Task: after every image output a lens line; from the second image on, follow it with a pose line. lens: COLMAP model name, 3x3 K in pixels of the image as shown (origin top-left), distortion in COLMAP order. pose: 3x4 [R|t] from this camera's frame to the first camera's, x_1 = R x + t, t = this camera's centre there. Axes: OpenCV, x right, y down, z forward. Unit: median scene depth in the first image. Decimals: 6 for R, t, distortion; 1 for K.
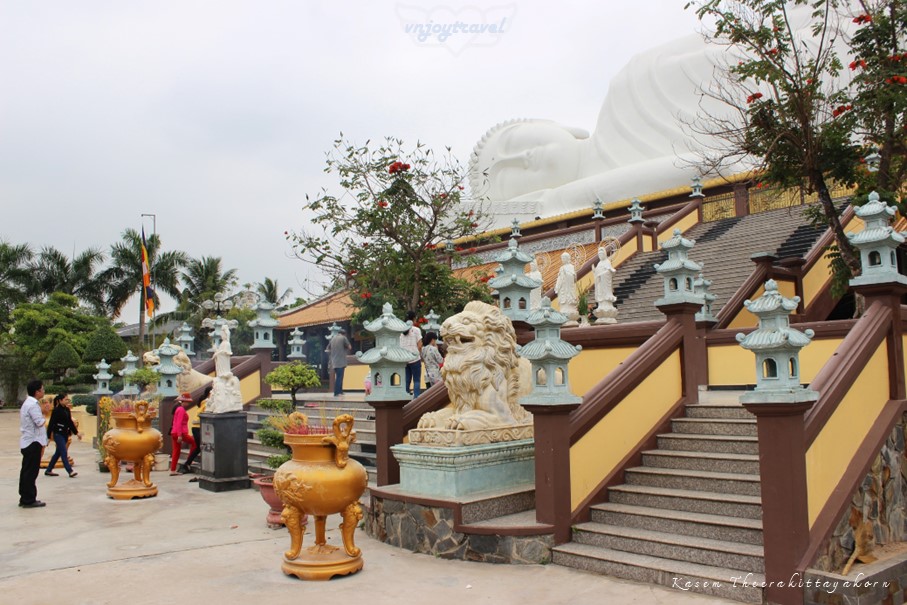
lens RADIAL K [[769.1, 0, 455.5], [0, 769.1, 281.0], [0, 0, 1]] dist [-0.167861, 0.141670]
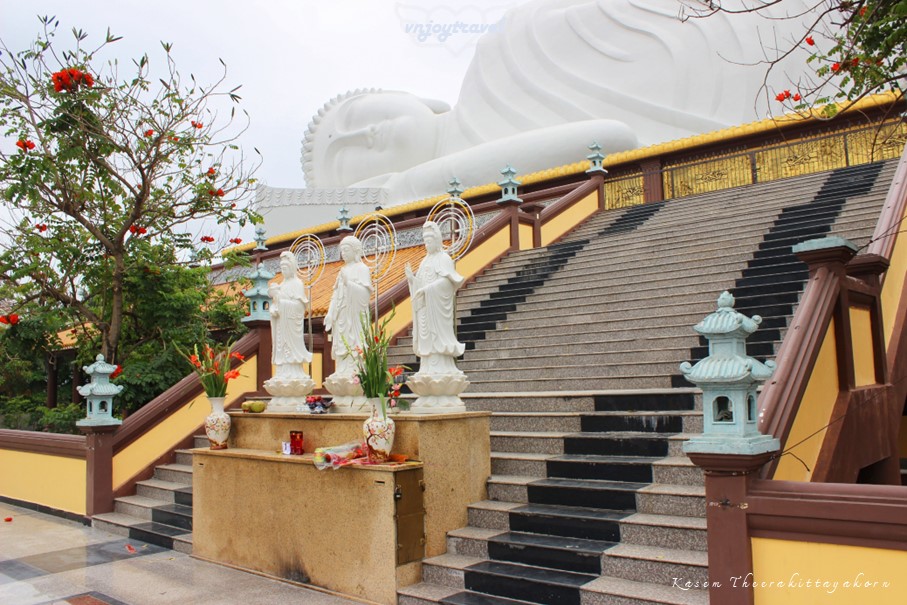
lens RADIAL K [[769.1, 0, 455.5], [0, 769.1, 281.0], [0, 0, 1]] dist [-0.167861, 0.141670]
pose [[0.985660, 0.012016, 0.168317, 0.077417], [-0.010436, 0.999893, -0.010270, -0.004677], [-0.168422, 0.008366, 0.985679, 0.338142]]
